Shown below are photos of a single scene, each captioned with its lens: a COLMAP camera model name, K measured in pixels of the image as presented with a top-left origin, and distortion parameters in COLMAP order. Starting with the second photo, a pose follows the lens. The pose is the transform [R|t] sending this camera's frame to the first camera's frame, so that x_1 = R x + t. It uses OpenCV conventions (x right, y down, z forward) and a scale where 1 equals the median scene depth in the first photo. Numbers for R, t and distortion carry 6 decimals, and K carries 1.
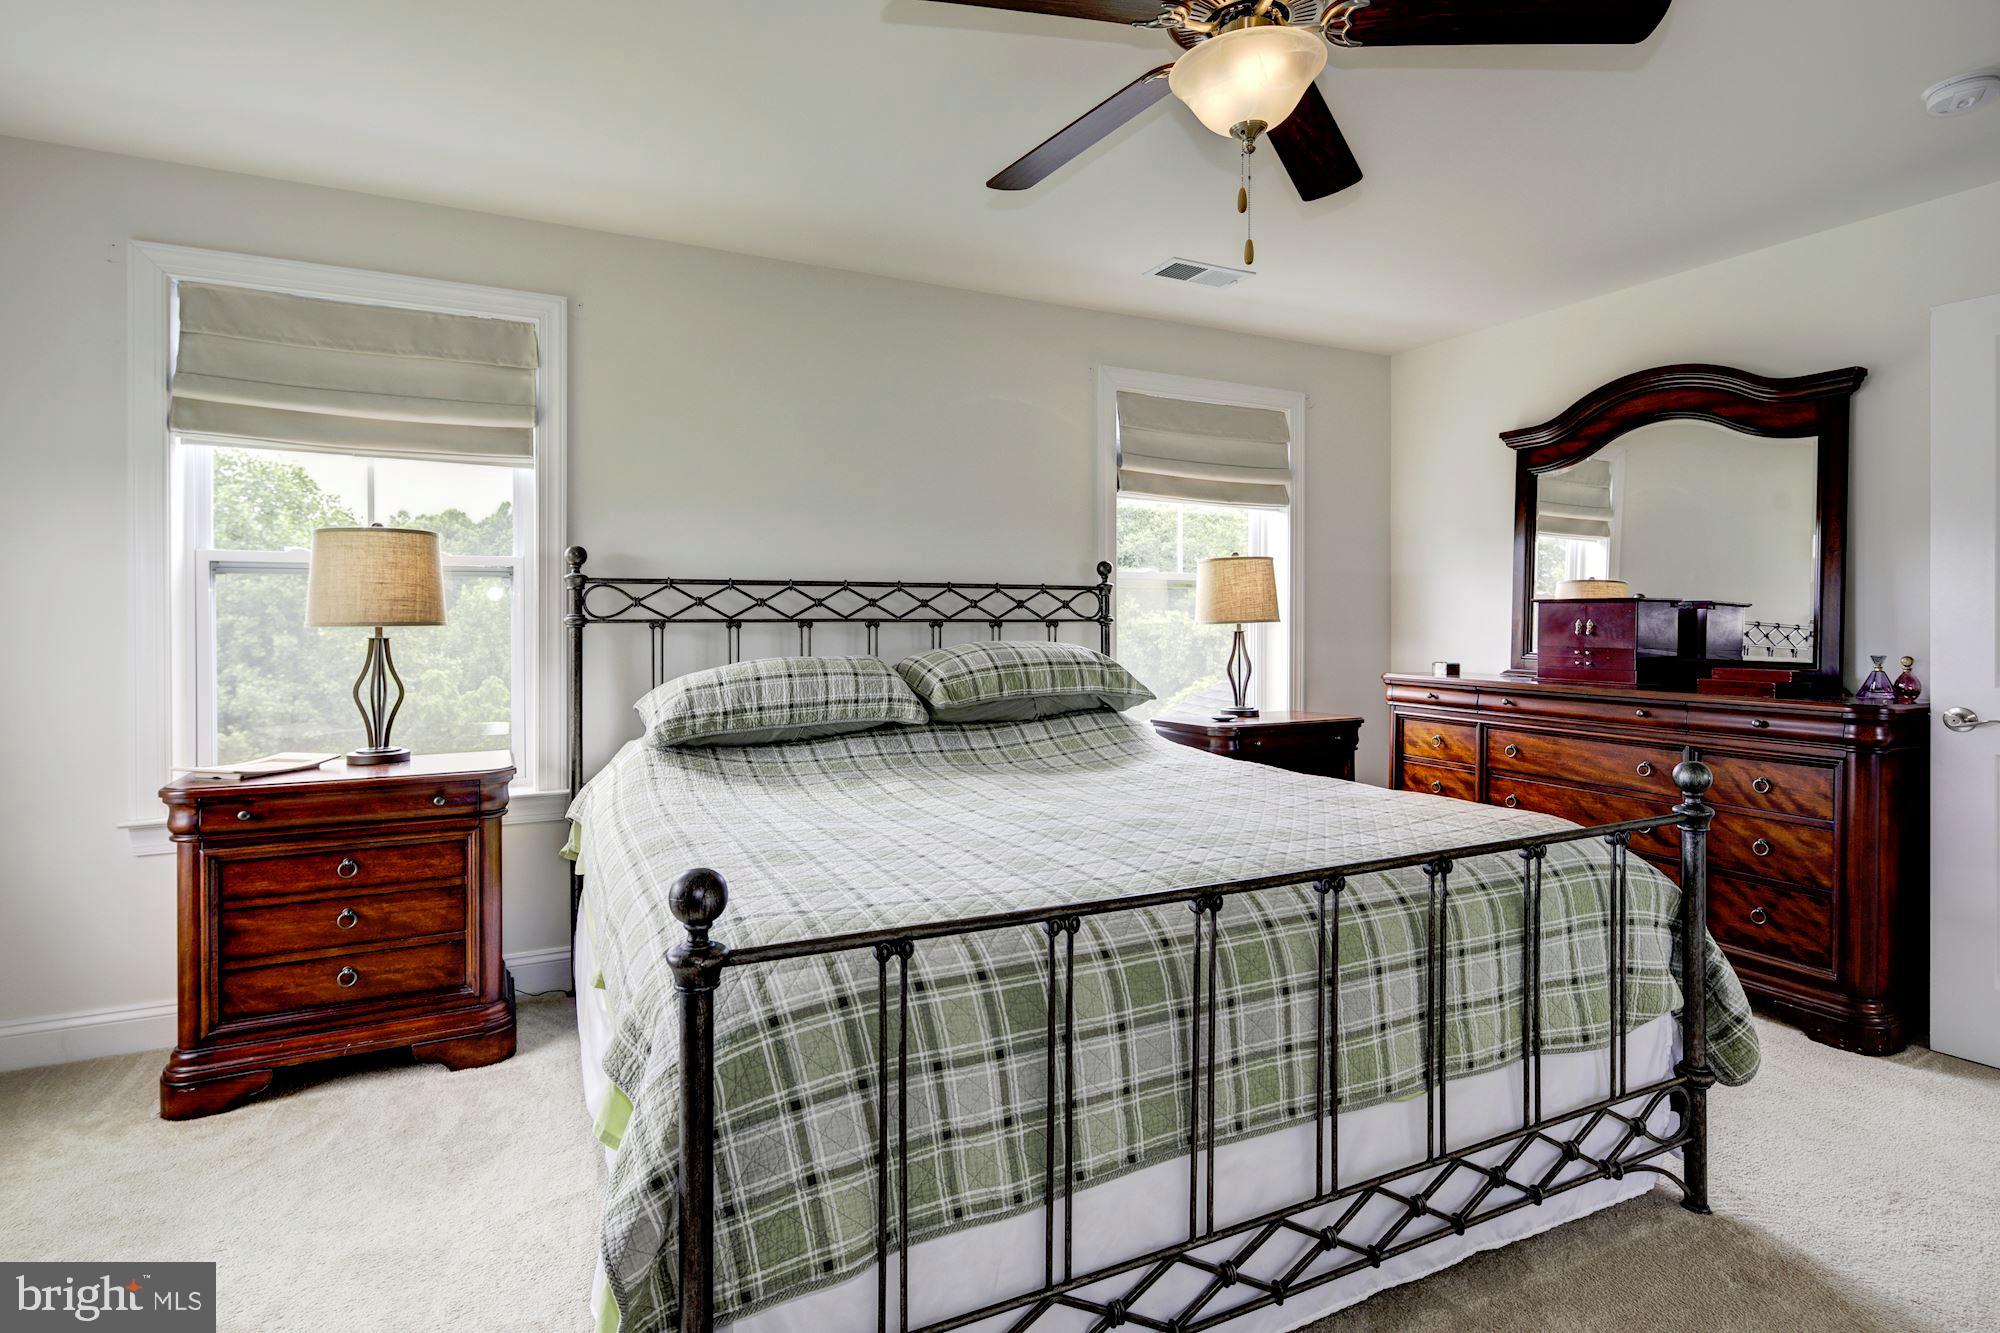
lens RADIAL K [[969.1, 0, 998.9], [0, 969.1, 642.7], [0, 0, 1]] dist [0.014571, -0.011868]
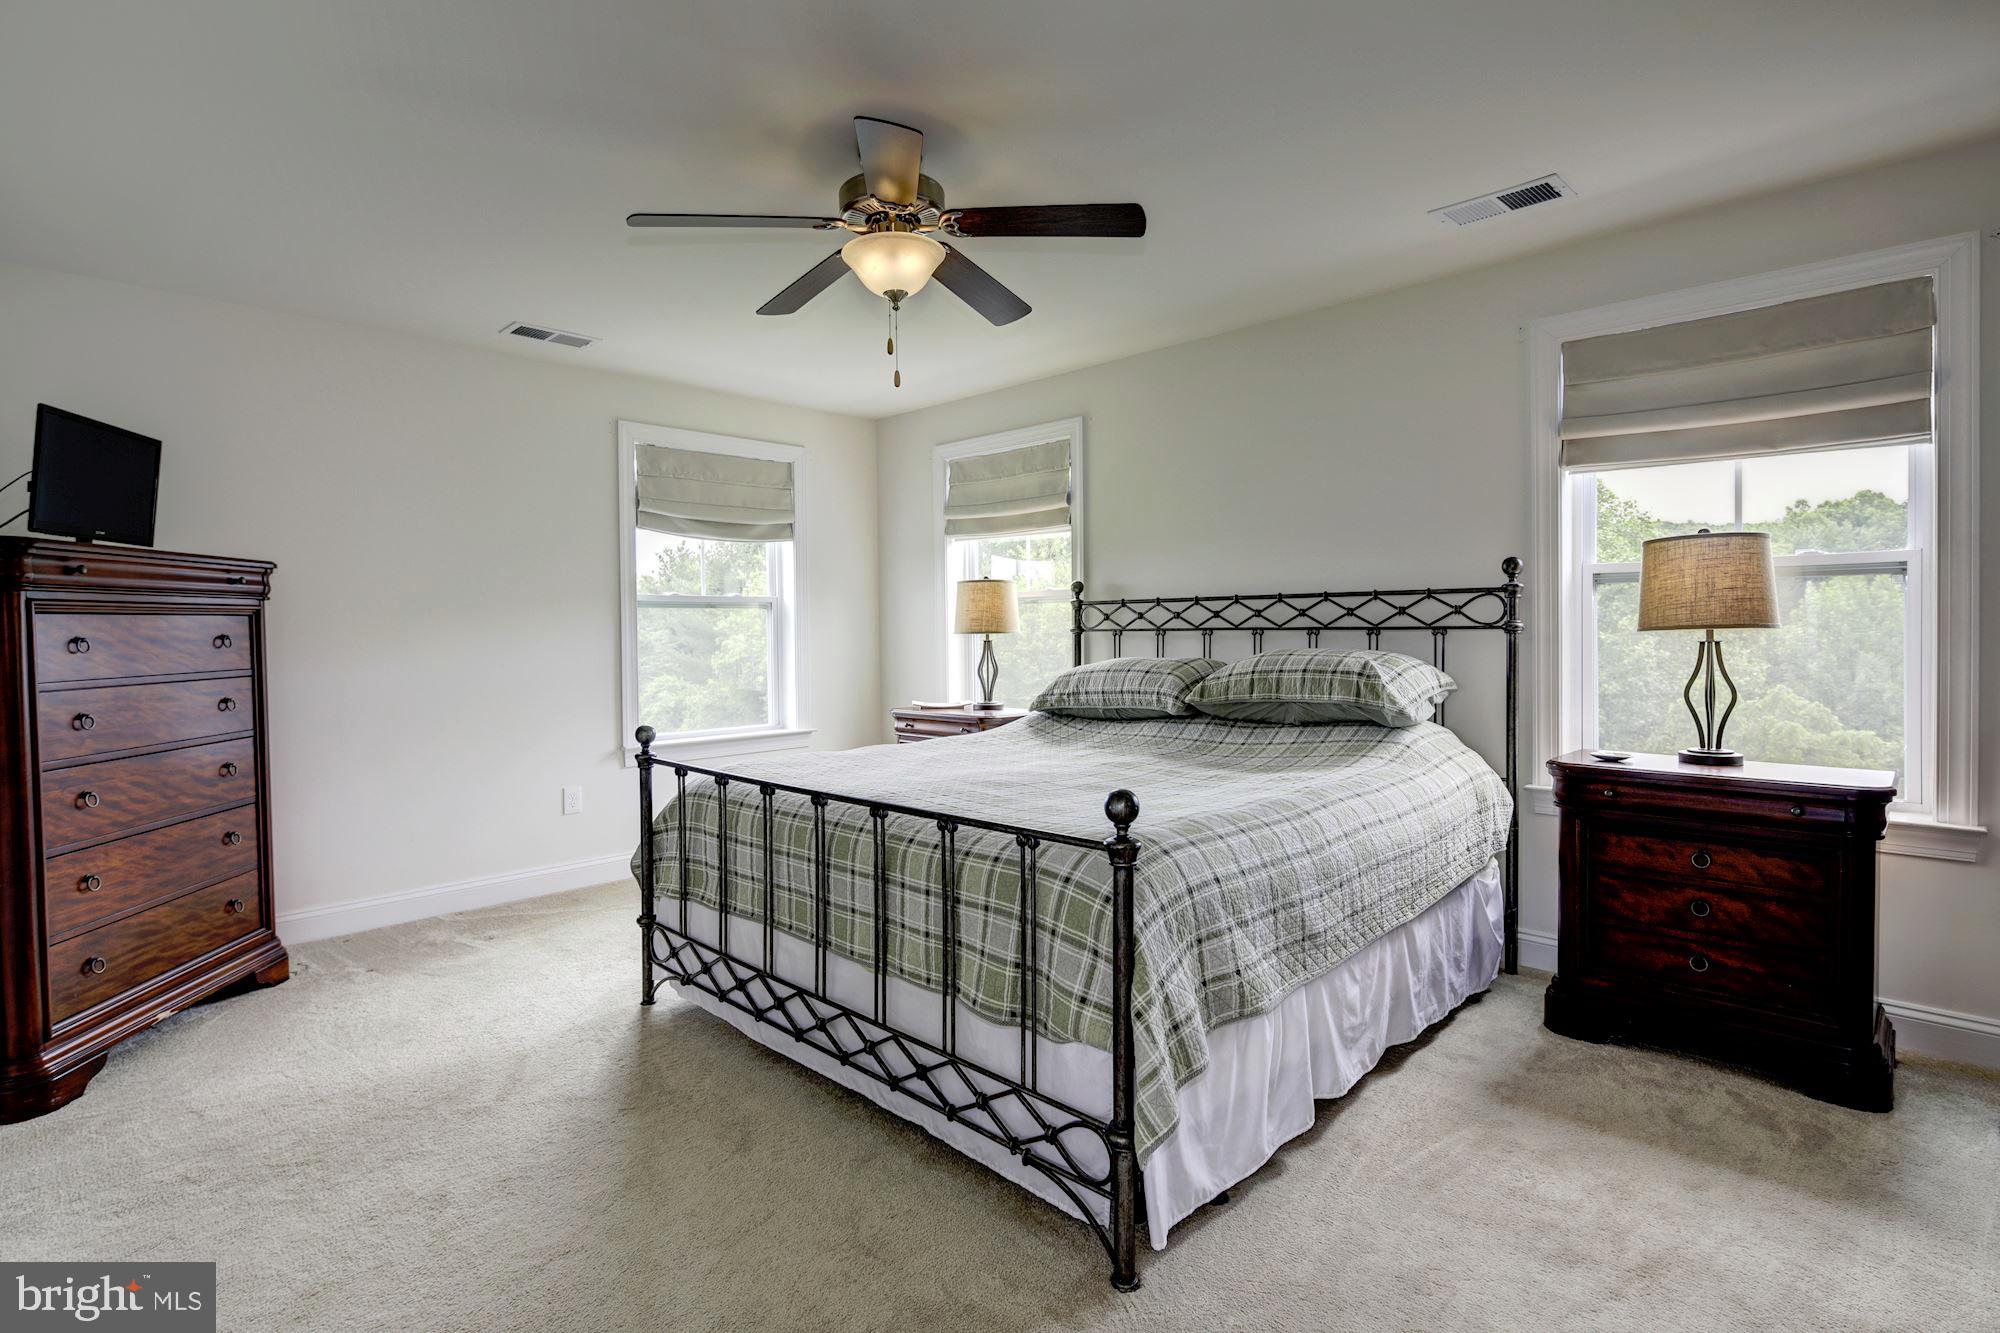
lens RADIAL K [[969.1, 0, 998.9], [0, 969.1, 642.7], [0, 0, 1]] dist [0.014571, -0.011868]
pose [[0.343339, 0.013729, -0.939111, 0.940688], [-0.009745, 0.999891, 0.011055, -0.017763], [0.939161, 0.005356, 0.343435, 0.351999]]
